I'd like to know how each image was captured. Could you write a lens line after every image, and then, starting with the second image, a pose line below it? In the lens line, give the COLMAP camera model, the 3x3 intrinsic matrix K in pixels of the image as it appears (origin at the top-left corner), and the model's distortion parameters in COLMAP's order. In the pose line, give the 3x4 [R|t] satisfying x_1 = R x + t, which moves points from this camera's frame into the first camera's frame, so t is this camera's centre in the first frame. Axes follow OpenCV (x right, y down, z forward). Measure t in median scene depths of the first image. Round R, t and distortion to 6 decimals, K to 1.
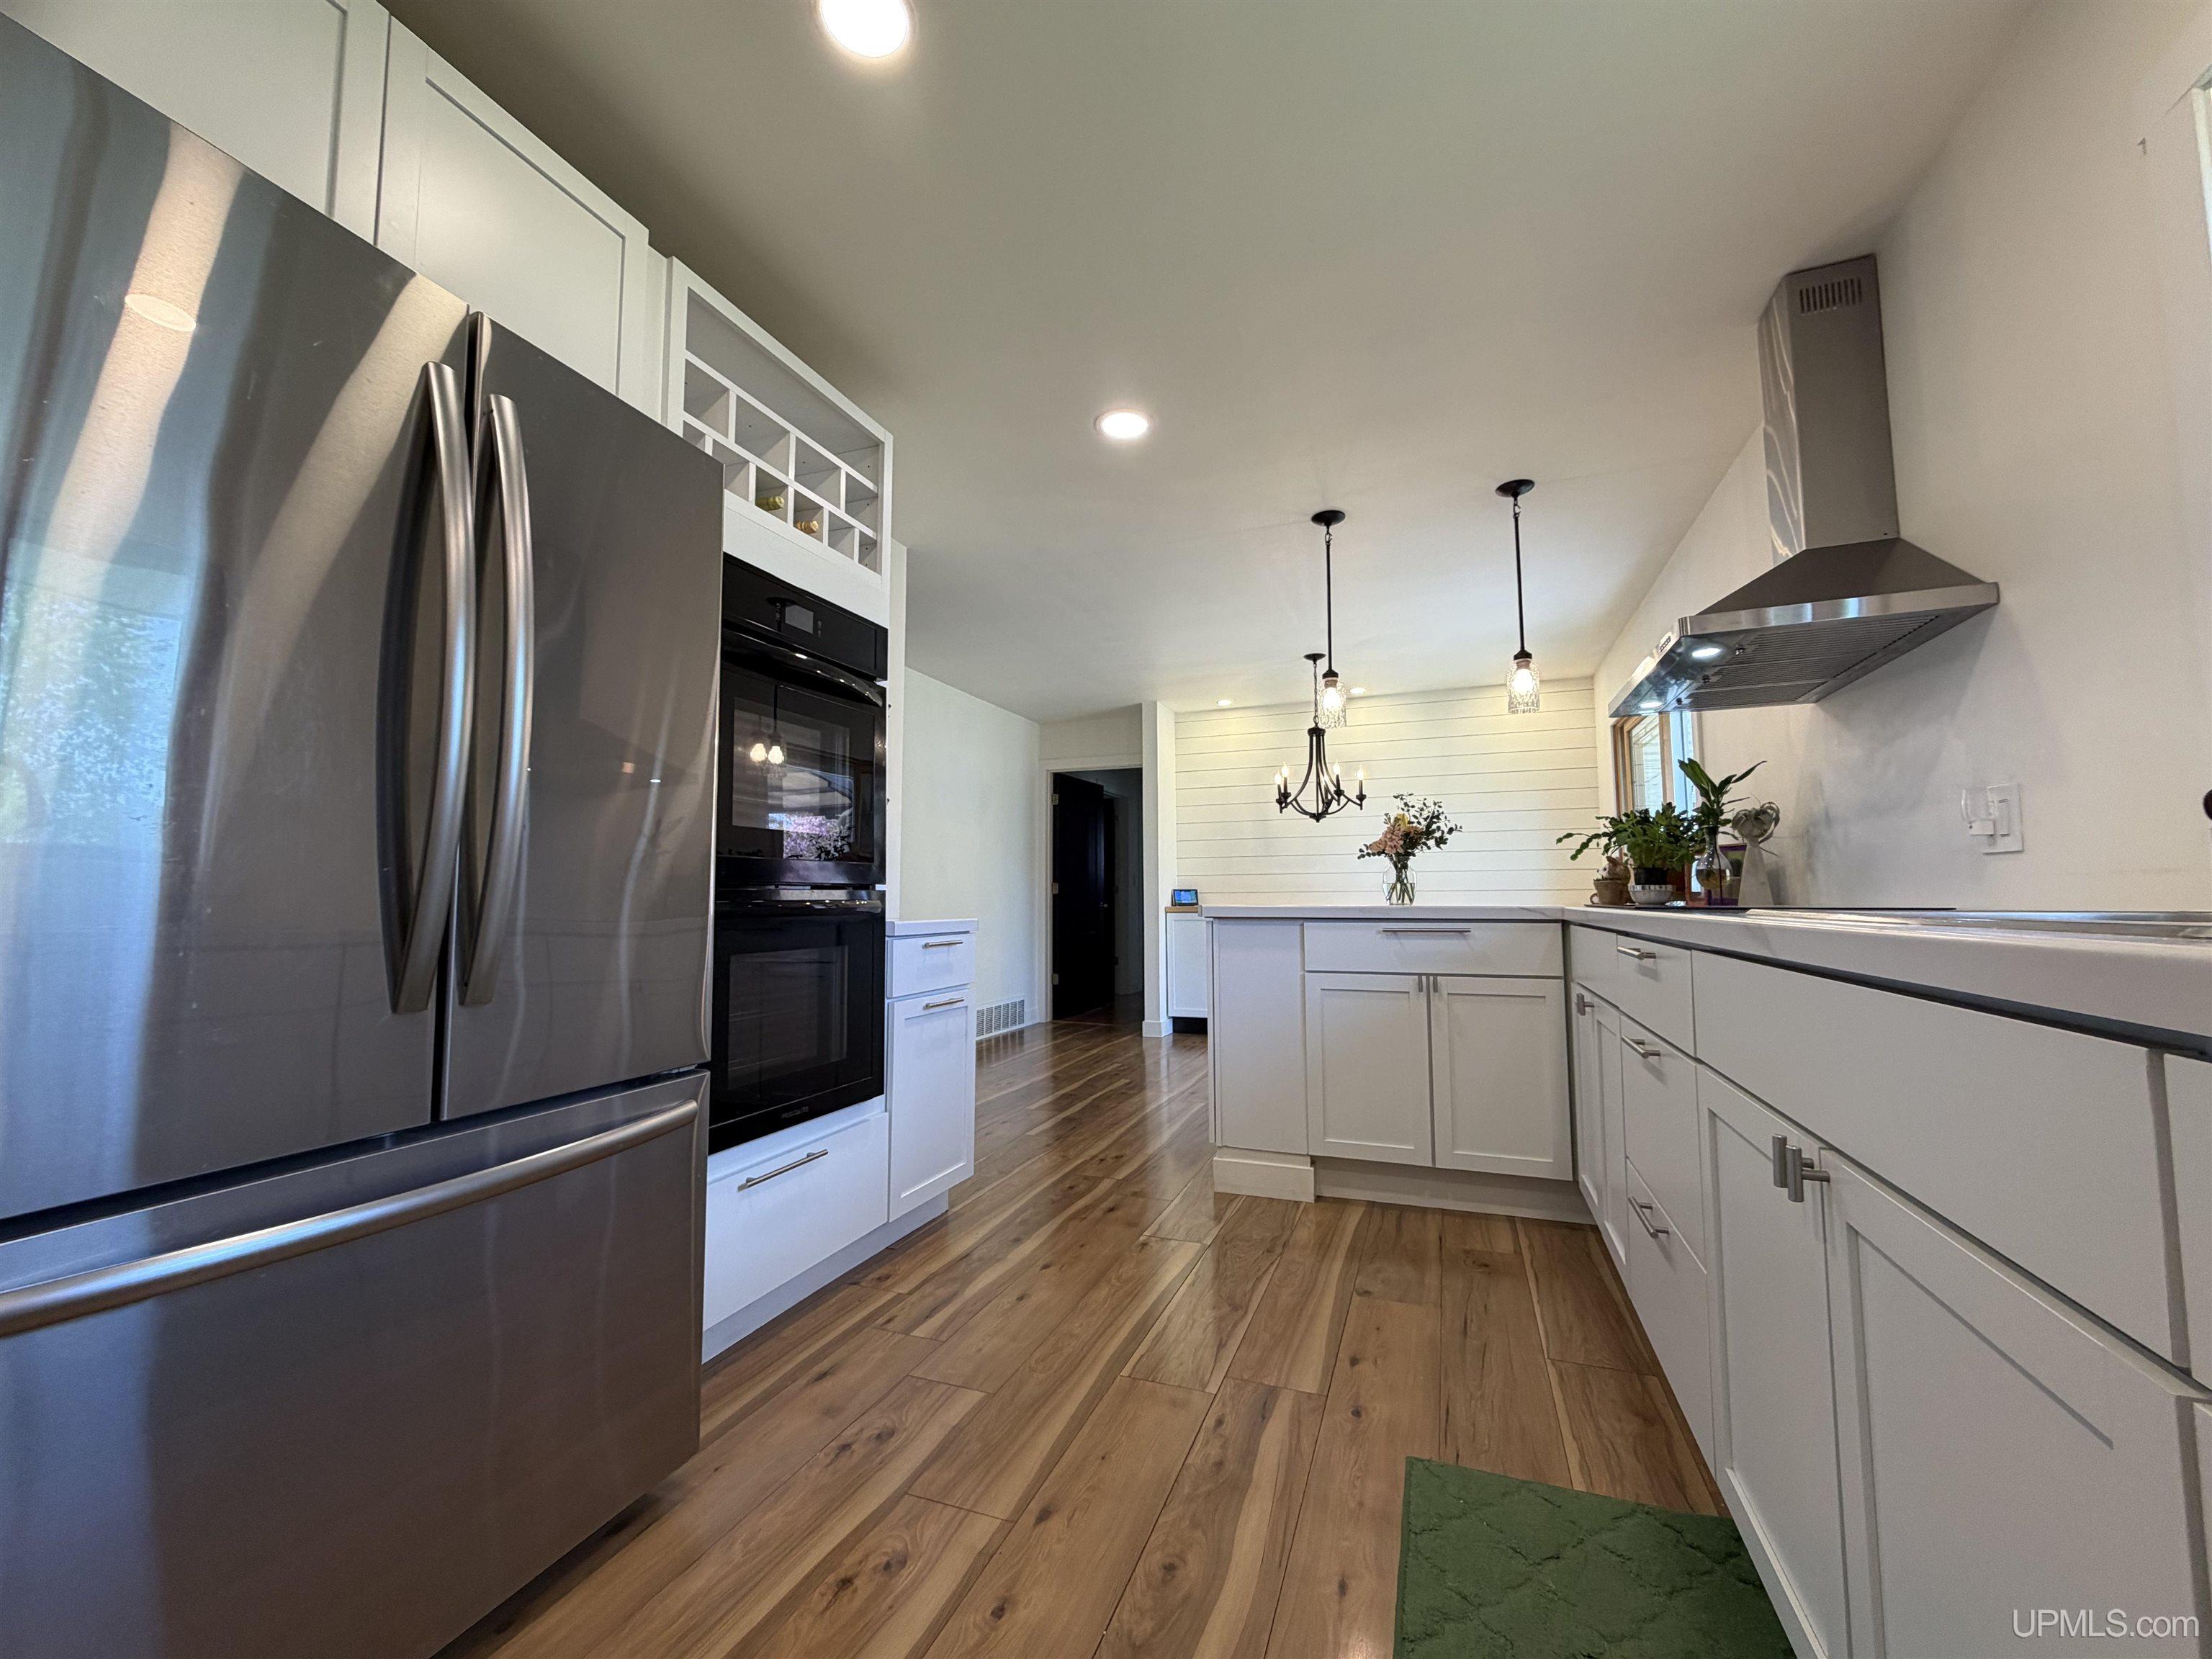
lens RADIAL K [[879.7, 0, 1100.2], [0, 879.7, 832.0], [0, 0, 1]] dist [0.000841, 0.000142]
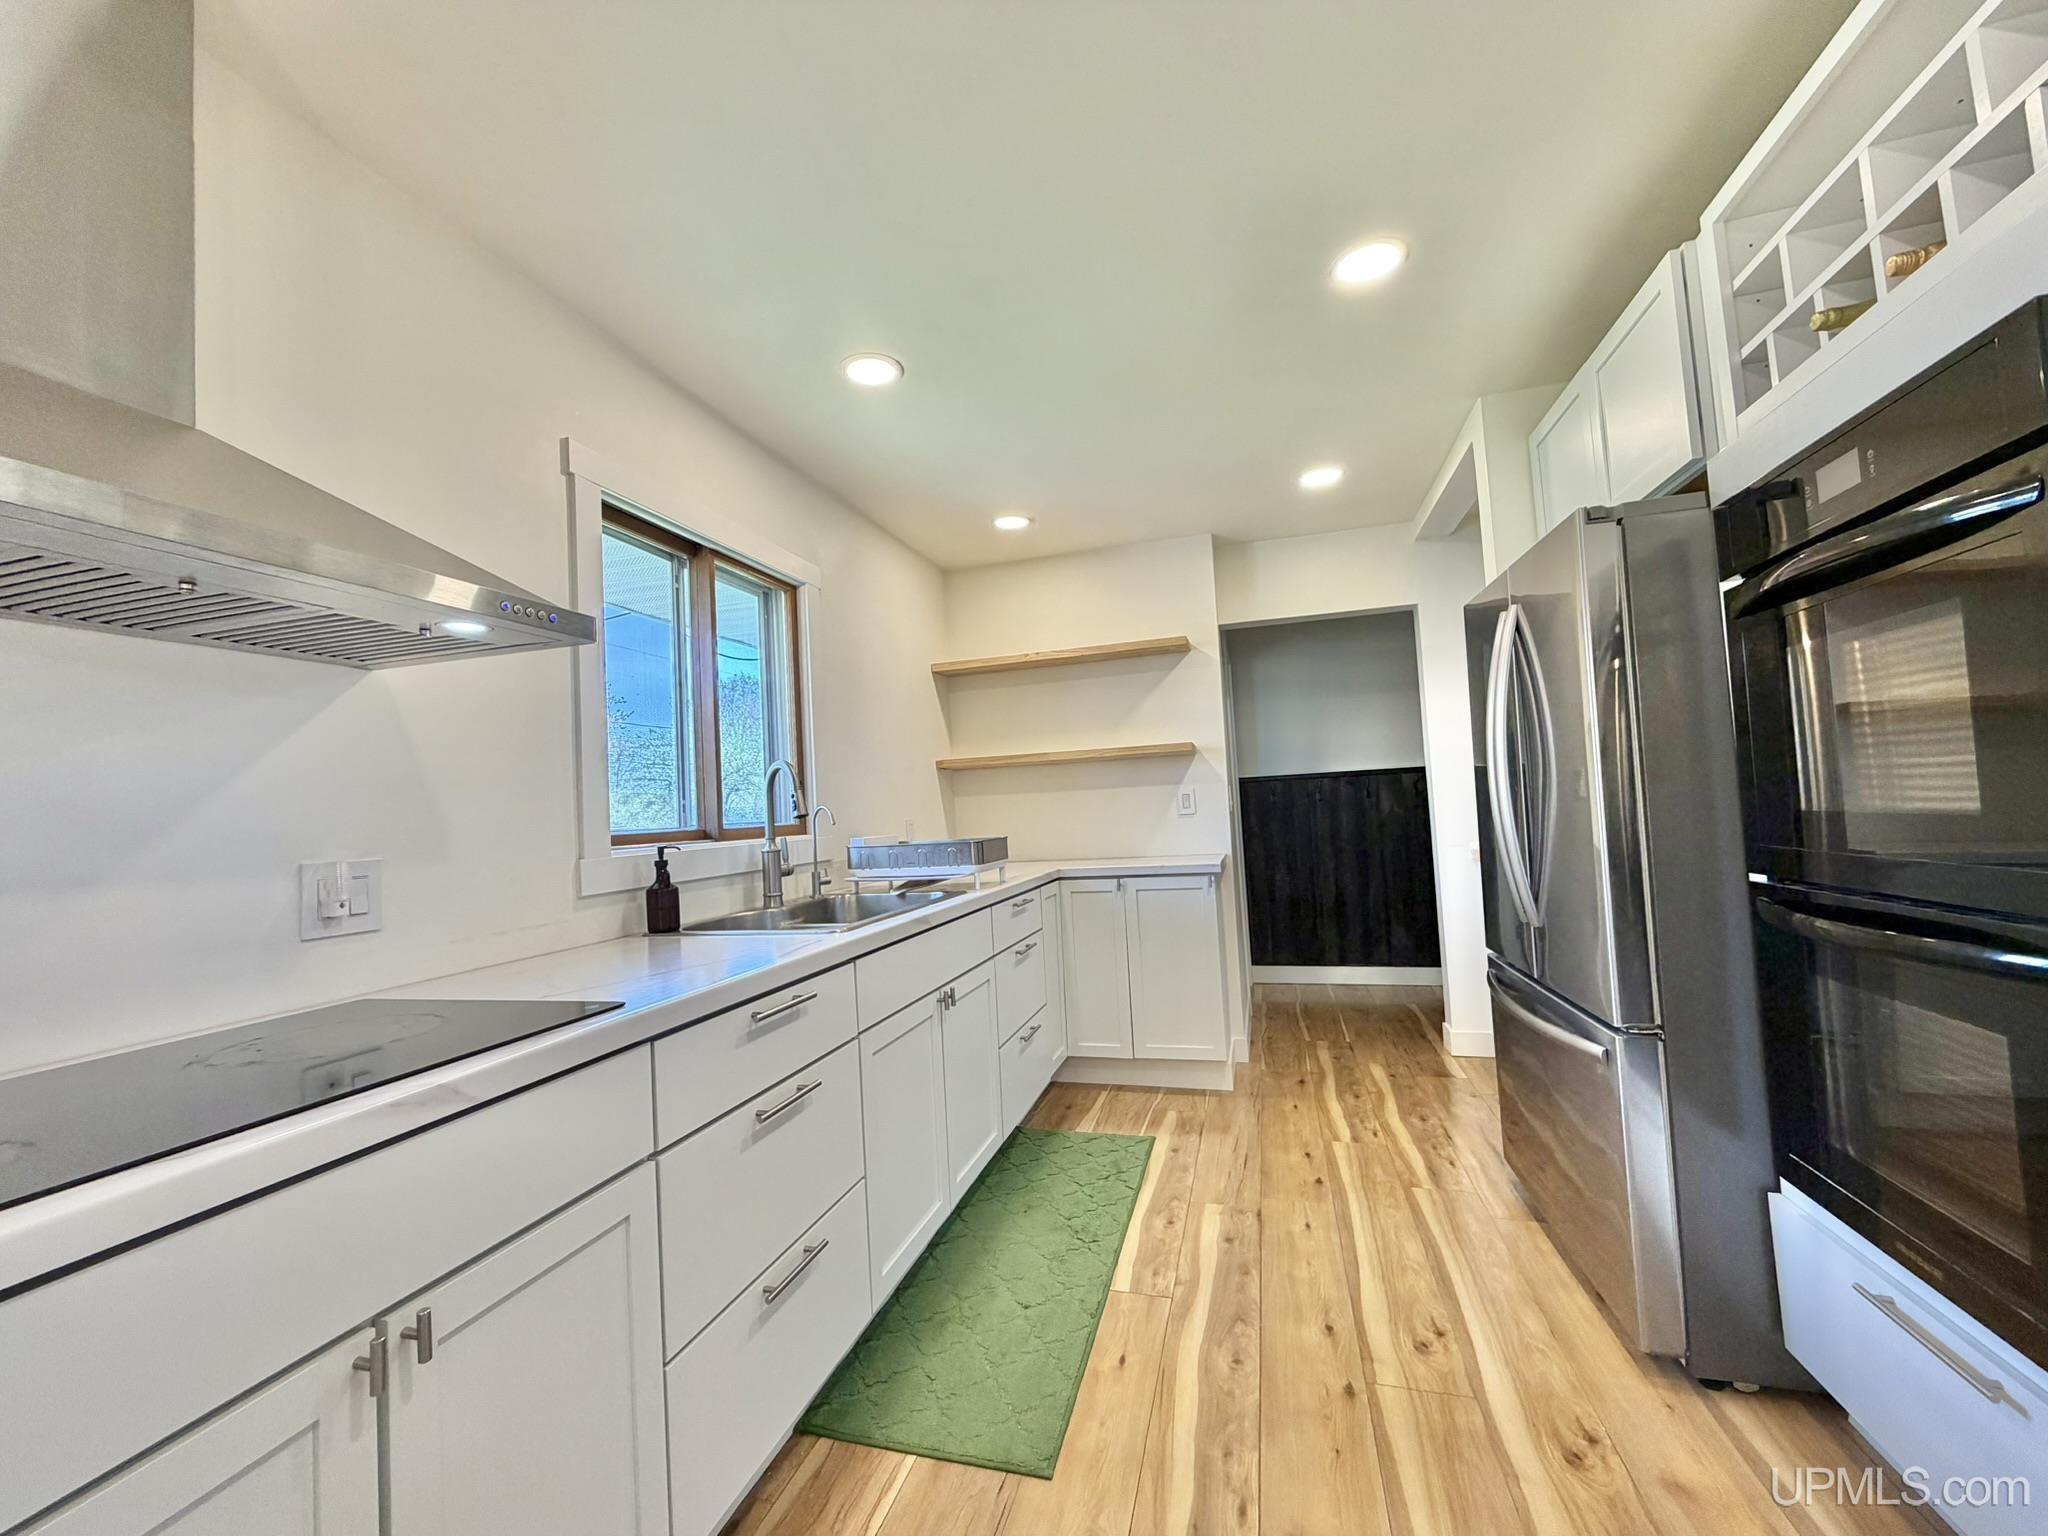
lens RADIAL K [[814.5, 0, 1018.6], [0, 814.5, 770.3], [0, 0, 1]] dist [0.000841, 0.000142]
pose [[-0.994887, 0.054853, -0.084797, 0.471468], [0.065024, 0.990367, -0.122249, 0.003197], [0.077274, -0.127138, -0.988870, 2.287572]]
